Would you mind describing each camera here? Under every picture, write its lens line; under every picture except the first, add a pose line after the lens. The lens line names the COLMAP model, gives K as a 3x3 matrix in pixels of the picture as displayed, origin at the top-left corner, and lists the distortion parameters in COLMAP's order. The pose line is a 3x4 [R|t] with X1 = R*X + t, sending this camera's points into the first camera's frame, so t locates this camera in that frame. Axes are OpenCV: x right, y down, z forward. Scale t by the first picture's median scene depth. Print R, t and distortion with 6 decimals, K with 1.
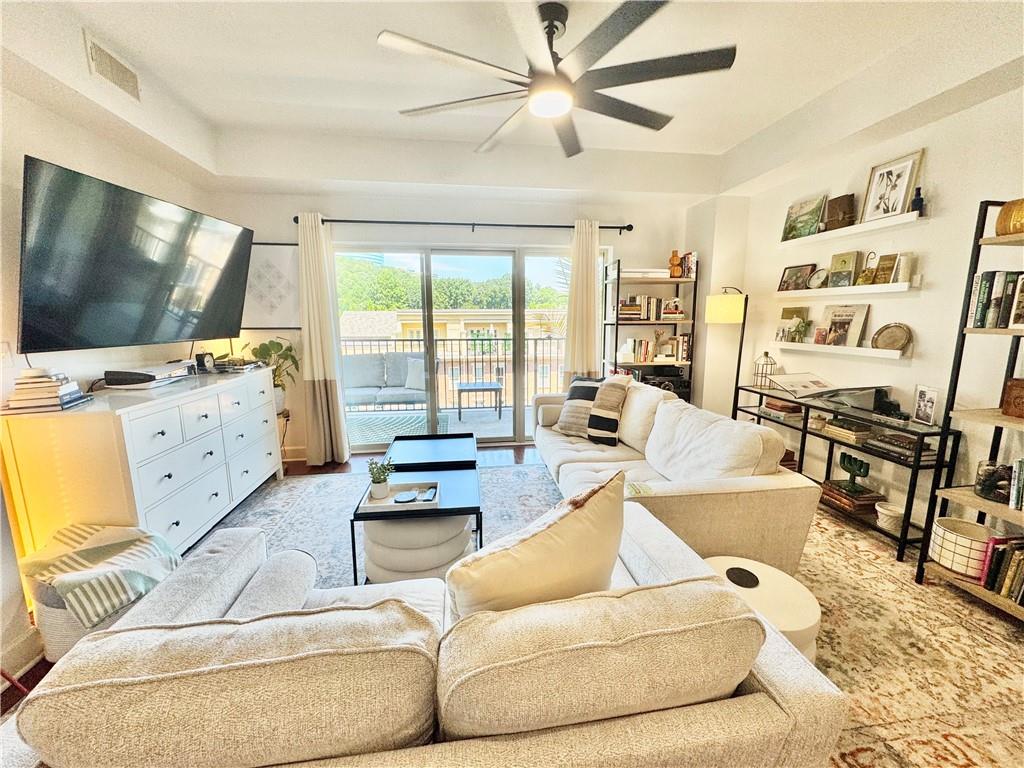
lens RADIAL K [[410.2, 0, 512.8], [0, 410.2, 382.3], [0, 0, 1]] dist [-0.003713, 0.000291]
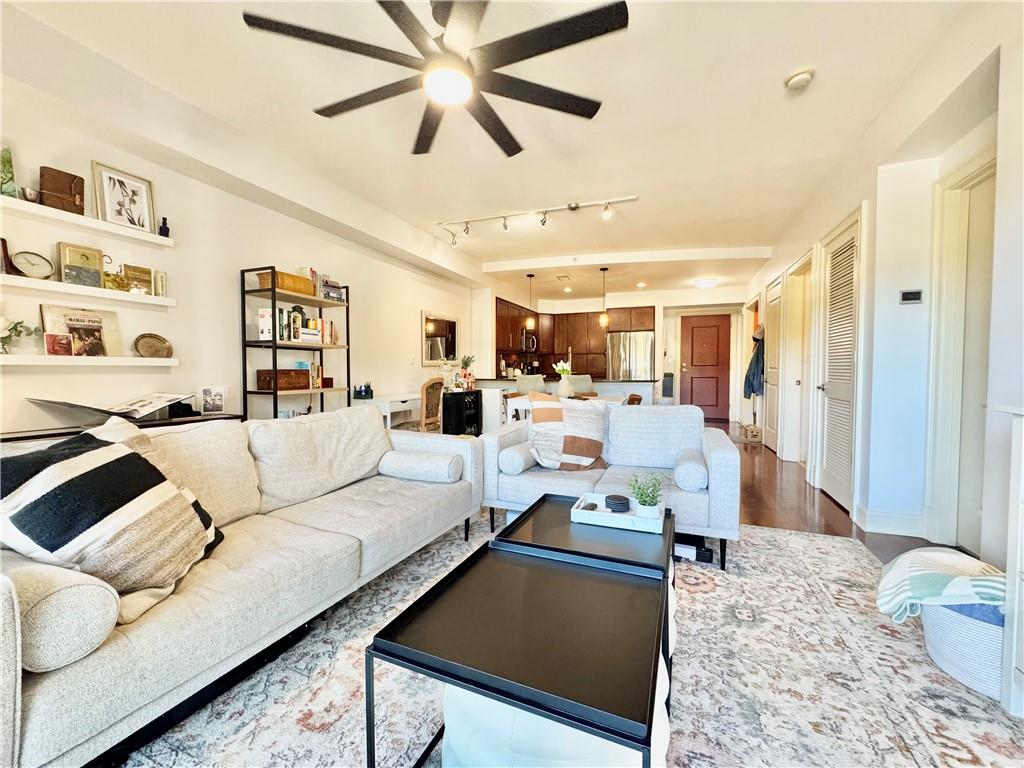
lens RADIAL K [[410.2, 0, 511.5], [0, 410.2, 382.8], [0, 0, 1]] dist [-0.003713, 0.000291]
pose [[-0.866094, -0.011887, 0.499740, -0.331700], [0.081516, 0.982977, 0.164656, -0.095478], [-0.493190, 0.183344, -0.850381, 1.190095]]
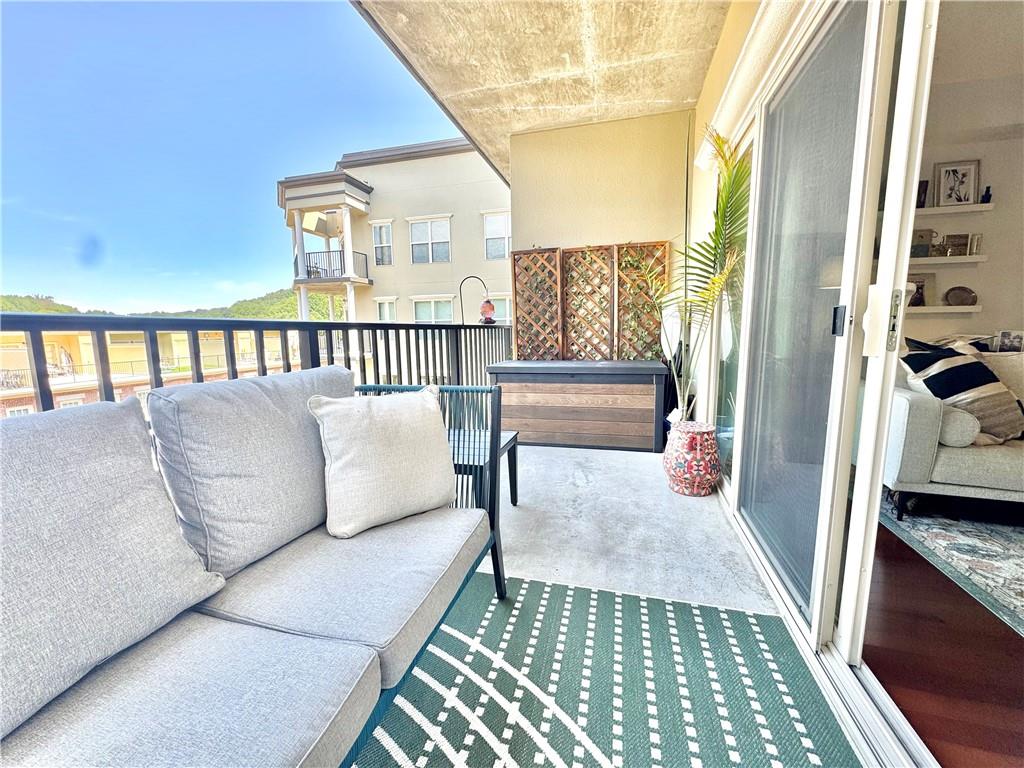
lens RADIAL K [[410.2, 0, 510.2], [0, 410.2, 384.4], [0, 0, 1]] dist [-0.003713, 0.000291]
pose [[0.396956, -0.122419, 0.909637, -0.744513], [0.153088, 0.986013, 0.065892, -0.115808], [-0.904981, 0.113099, 0.410145, 1.483173]]
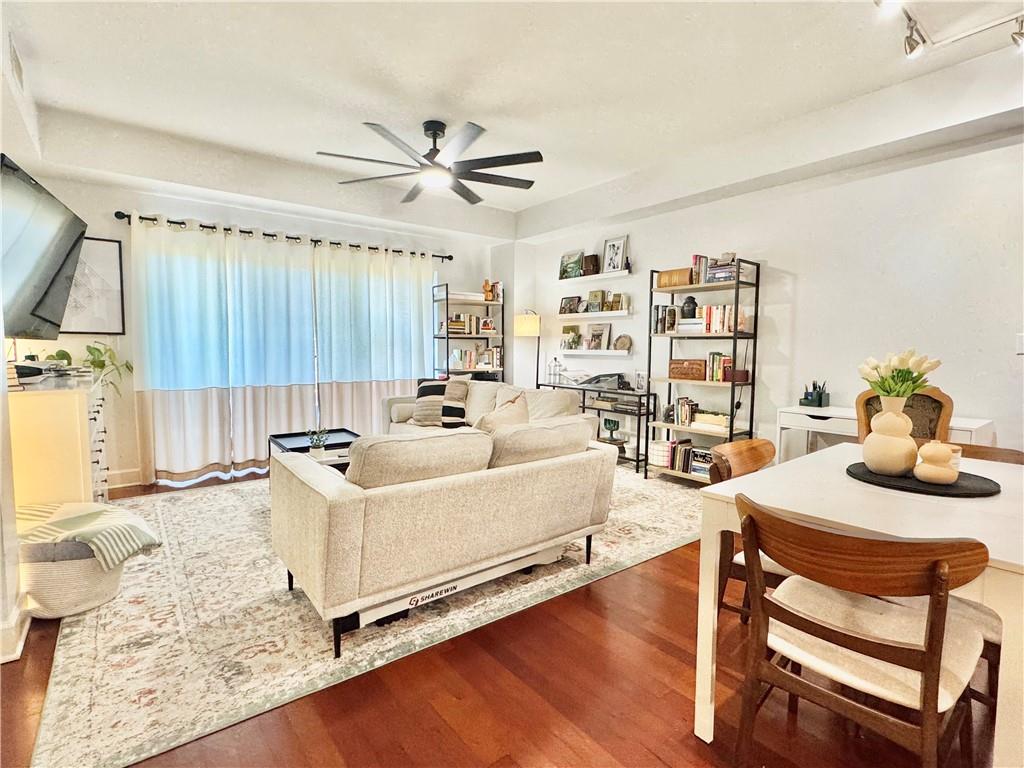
lens RADIAL K [[500.4, 0, 512.4], [0, 500.4, 383.7], [0, 0, 1]] dist [-0.001346, -0.000459]
pose [[0.868206, -0.026413, 0.495501, -0.376153], [0.068238, 0.995450, -0.066501, 0.127685], [-0.491490, 0.091548, 0.866058, -0.416725]]
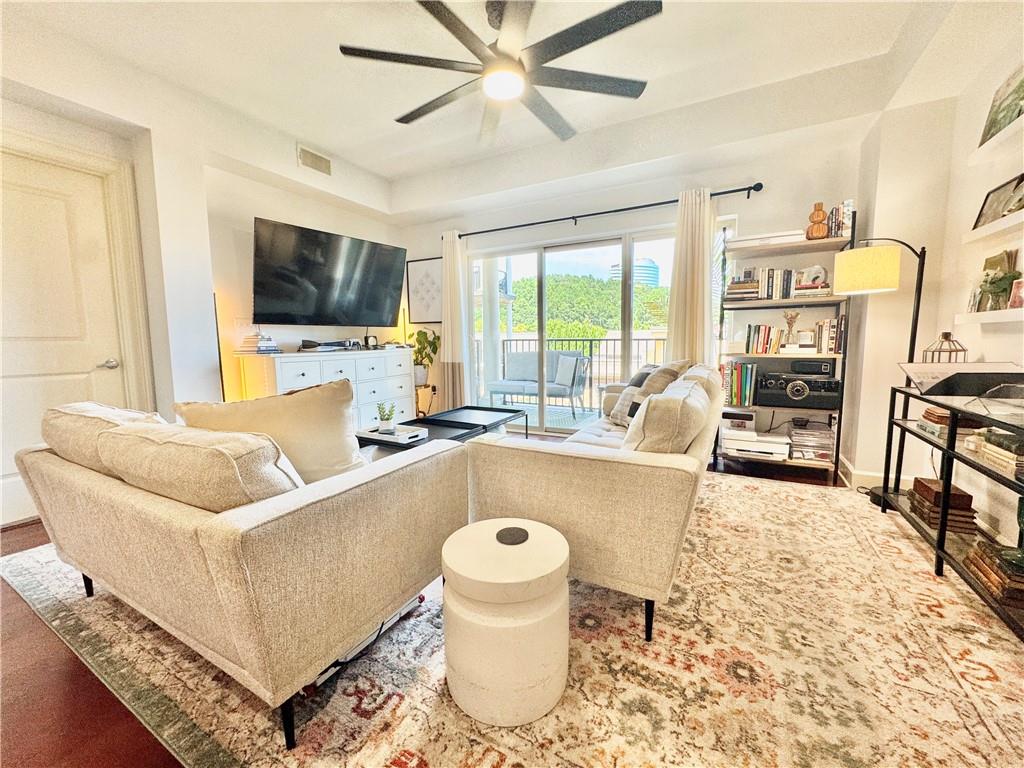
lens RADIAL K [[410.2, 0, 509.9], [0, 410.2, 383.2], [0, 0, 1]] dist [-0.003713, 0.000291]
pose [[0.801033, 0.057801, -0.595823, 0.506488], [-0.085250, 0.996197, -0.017970, 0.077183], [0.592518, 0.065189, 0.802915, 0.123839]]
